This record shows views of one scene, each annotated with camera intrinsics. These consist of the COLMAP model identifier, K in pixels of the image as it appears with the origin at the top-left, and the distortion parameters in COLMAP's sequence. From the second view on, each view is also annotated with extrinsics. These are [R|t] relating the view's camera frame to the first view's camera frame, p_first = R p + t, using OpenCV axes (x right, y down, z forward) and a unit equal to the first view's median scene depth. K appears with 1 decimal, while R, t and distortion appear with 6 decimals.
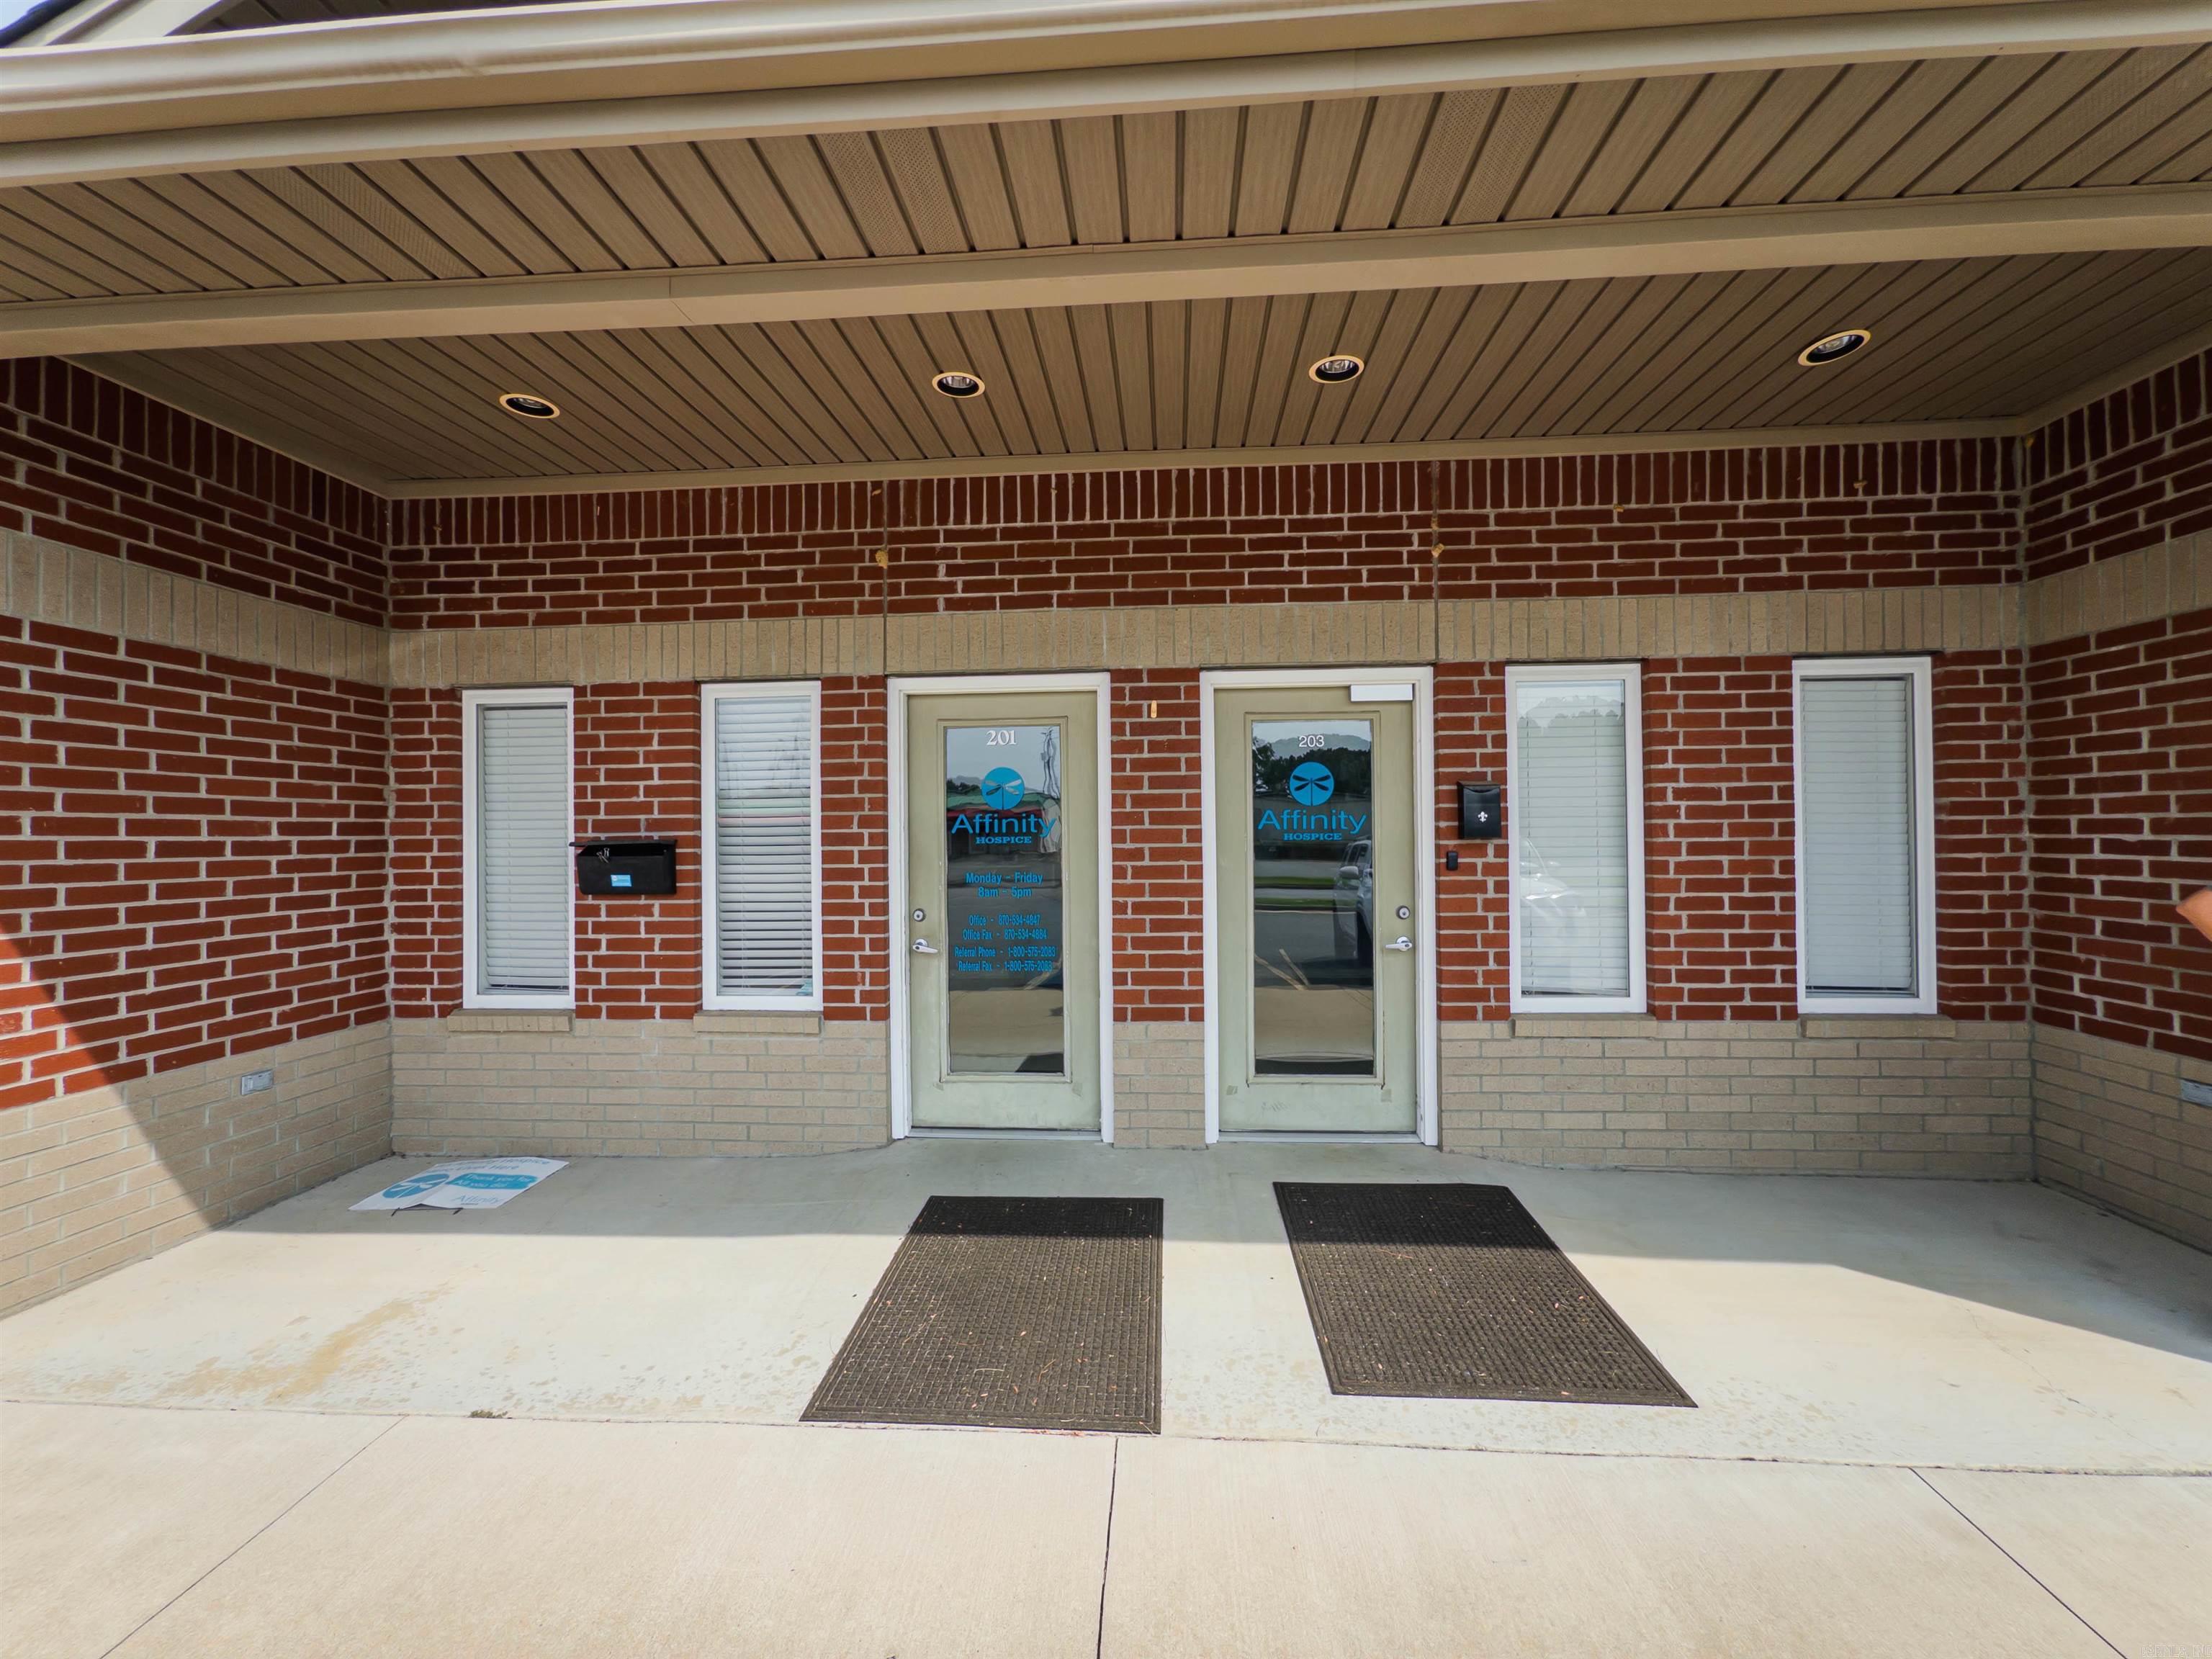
lens RADIAL K [[890.1, 0, 1102.1], [0, 890.1, 826.7], [0, 0, 1]] dist [-0.004645, 0.003447]
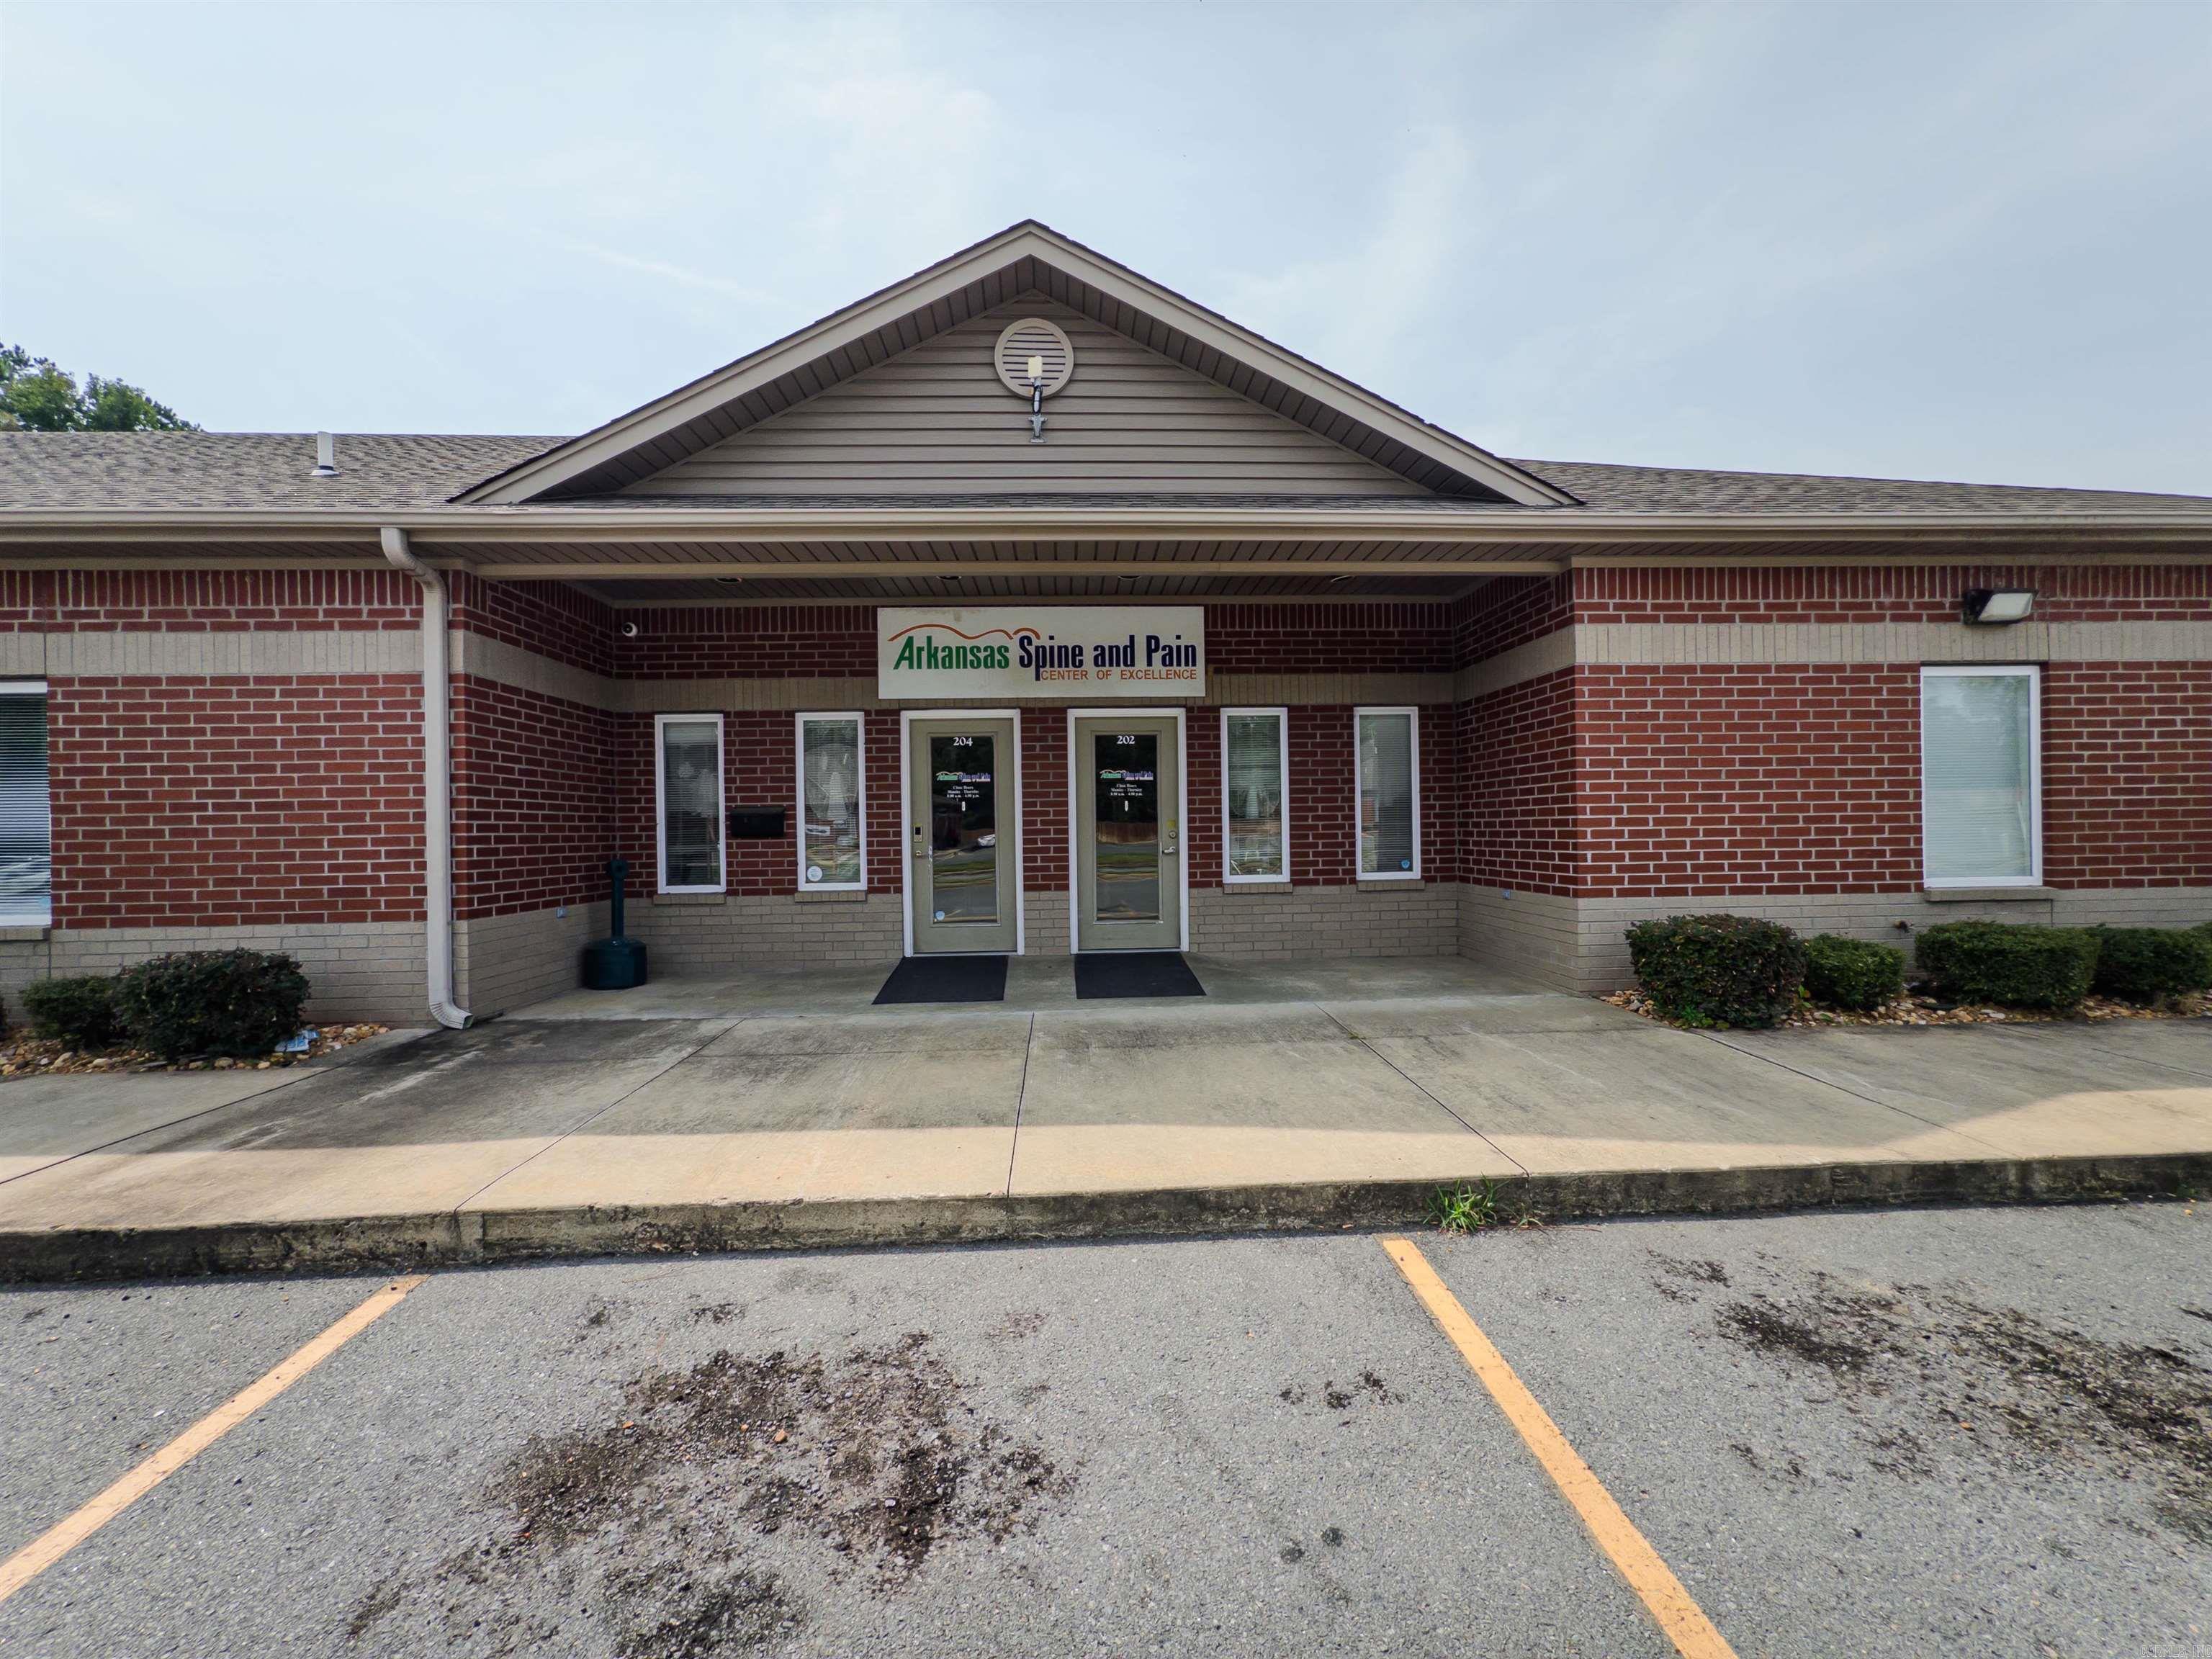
lens RADIAL K [[890.1, 0, 1106.3], [0, 890.1, 836.9], [0, 0, 1]] dist [-0.004645, 0.003447]
pose [[0.995070, -0.003135, 0.099122, 0.001389], [0.001464, 0.999856, 0.016923, 0.068017], [-0.099161, -0.016694, 0.994931, -0.915228]]
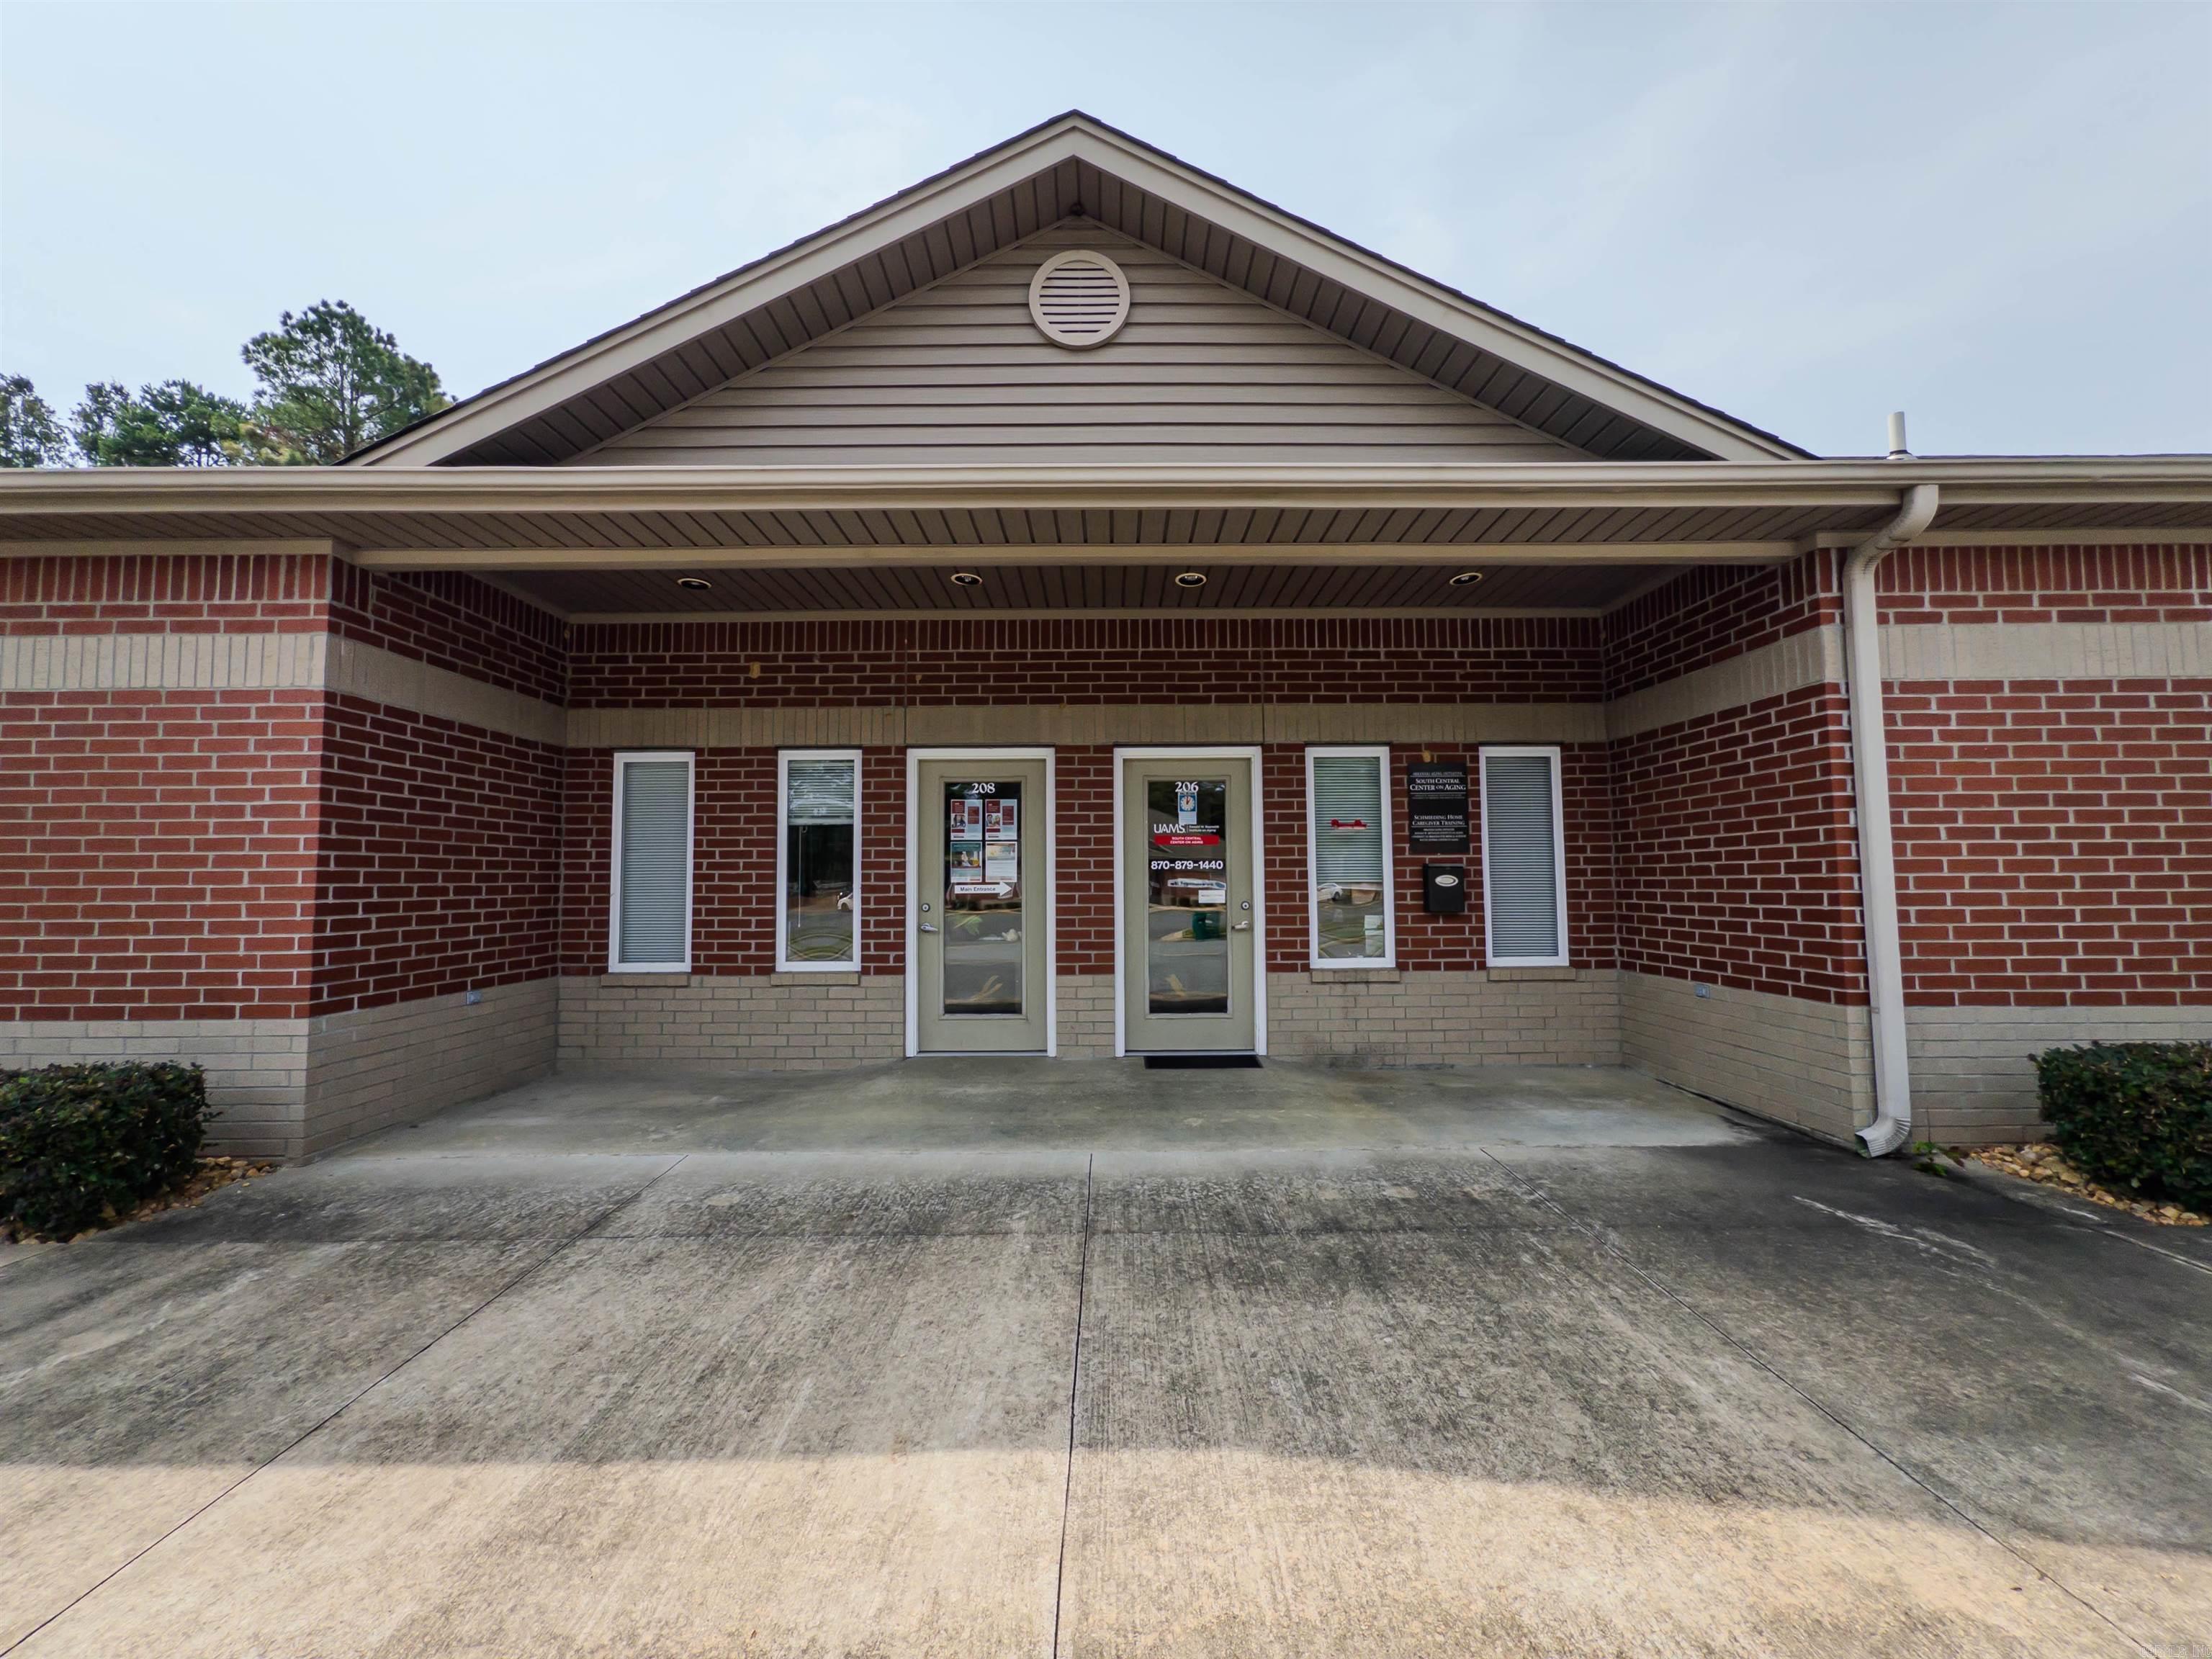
lens RADIAL K [[890.1, 0, 1103.2], [0, 890.1, 839.3], [0, 0, 1]] dist [-0.004645, 0.003447]
pose [[0.998514, 0.009919, 0.053592, 0.007463], [-0.007719, 0.999125, -0.041103, 0.048826], [-0.053953, 0.040628, 0.997717, -0.527309]]
